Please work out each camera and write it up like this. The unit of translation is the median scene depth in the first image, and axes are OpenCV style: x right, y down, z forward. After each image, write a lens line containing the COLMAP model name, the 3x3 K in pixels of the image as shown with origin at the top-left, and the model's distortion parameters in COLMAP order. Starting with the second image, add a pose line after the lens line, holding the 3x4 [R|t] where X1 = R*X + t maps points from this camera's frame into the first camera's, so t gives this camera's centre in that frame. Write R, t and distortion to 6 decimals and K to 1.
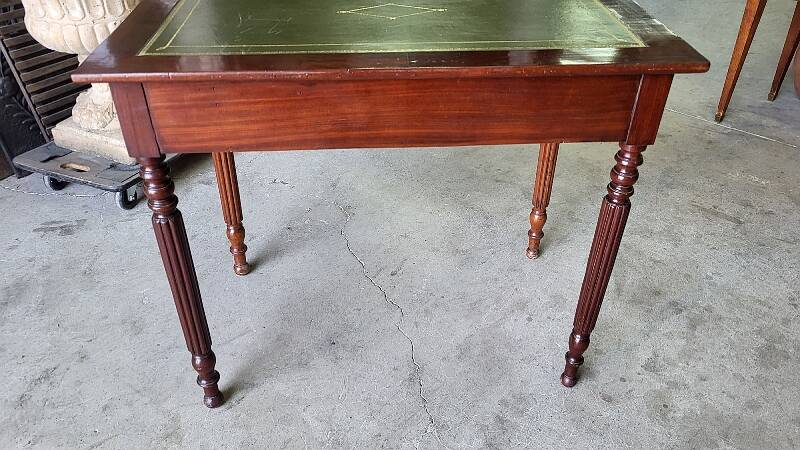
lens RADIAL K [[606.3, 0, 404.5], [0, 606.3, 225.9], [0, 0, 1]] dist [0.049867, -0.027782]
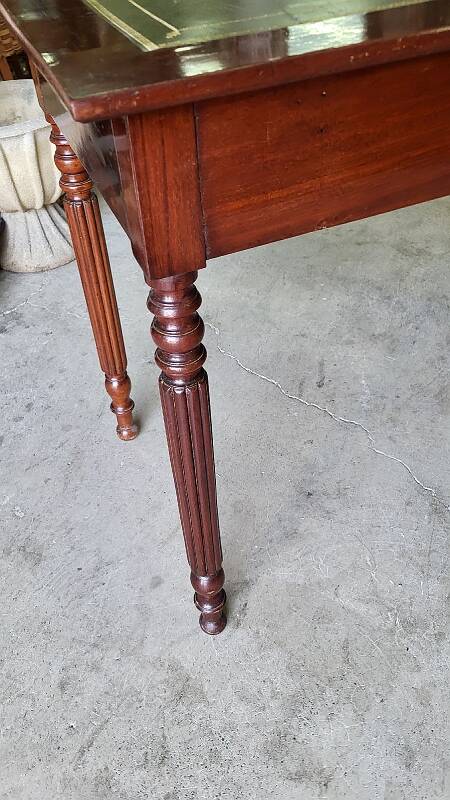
lens RADIAL K [[606.3, 0, 225.9], [0, 606.3, 414.2], [0, 0, 1]] dist [0.049867, -0.027782]
pose [[0.945303, -0.264154, 0.191379, -0.345702], [0.232984, 0.957391, 0.170647, -0.053681], [-0.228301, -0.116725, 0.966568, 0.330640]]
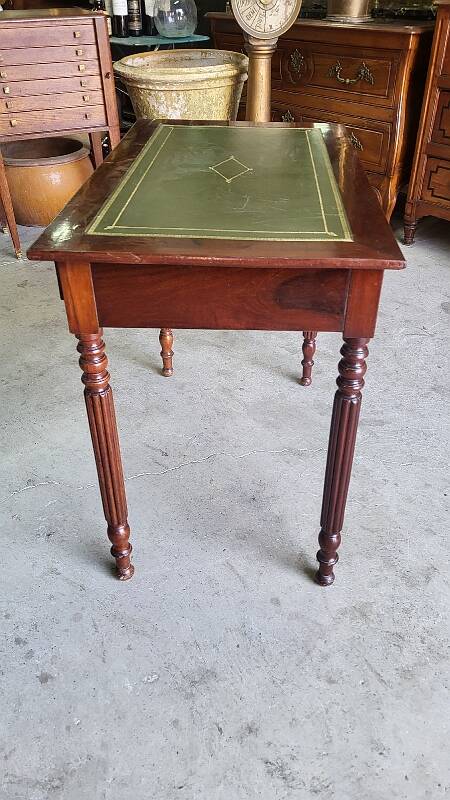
lens RADIAL K [[606.3, 0, 228.8], [0, 606.3, 411.5], [0, 0, 1]] dist [0.049867, -0.027782]
pose [[0.123094, -0.588718, 0.798911, -0.913028], [0.580242, 0.695785, 0.423323, -0.398968], [-0.805088, 0.411453, 0.427246, 0.547492]]
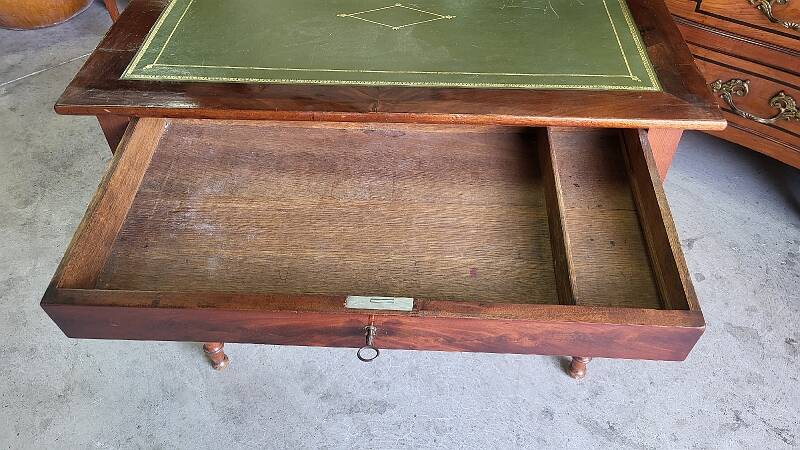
lens RADIAL K [[606.3, 0, 409.3], [0, 606.3, 215.1], [0, 0, 1]] dist [0.049867, -0.027782]
pose [[0.090226, -0.718145, 0.690020, -0.303348], [0.578724, 0.601669, 0.550520, -0.335371], [-0.810517, 0.349660, 0.469894, 0.259321]]
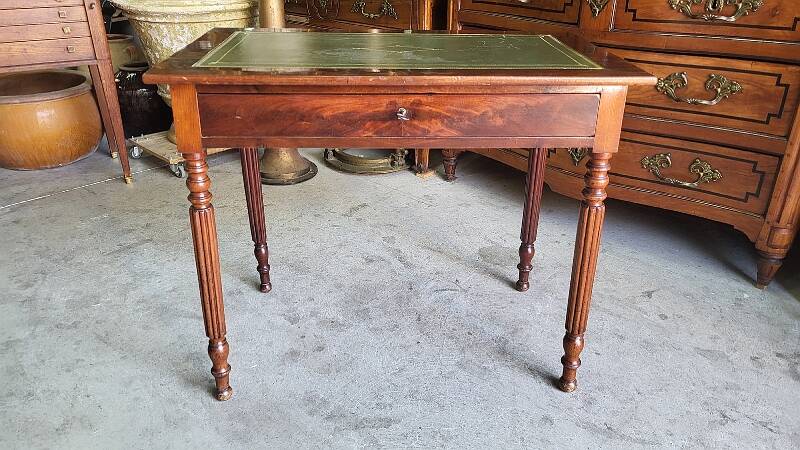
lens RADIAL K [[606.3, 0, 399.6], [0, 606.3, 217.9], [0, 0, 1]] dist [0.049867, -0.027782]
pose [[0.012119, -0.432663, 0.901474, -0.597380], [0.569501, 0.744018, 0.349436, -0.223782], [-0.821901, 0.509156, 0.255418, 0.417107]]
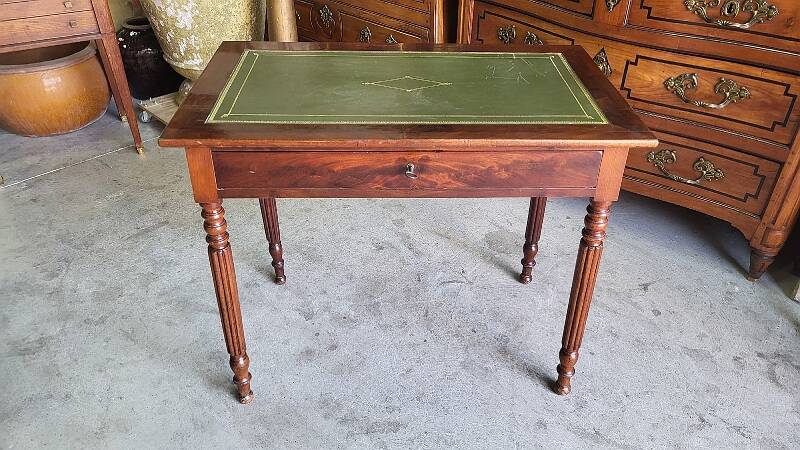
lens RADIAL K [[606.3, 0, 412.0], [0, 606.3, 220.8], [0, 0, 1]] dist [0.049867, -0.027782]
pose [[0.013110, -0.567481, 0.823282, -0.536862], [0.563428, 0.684391, 0.462772, -0.377134], [-0.826061, 0.457793, 0.328707, 0.308233]]
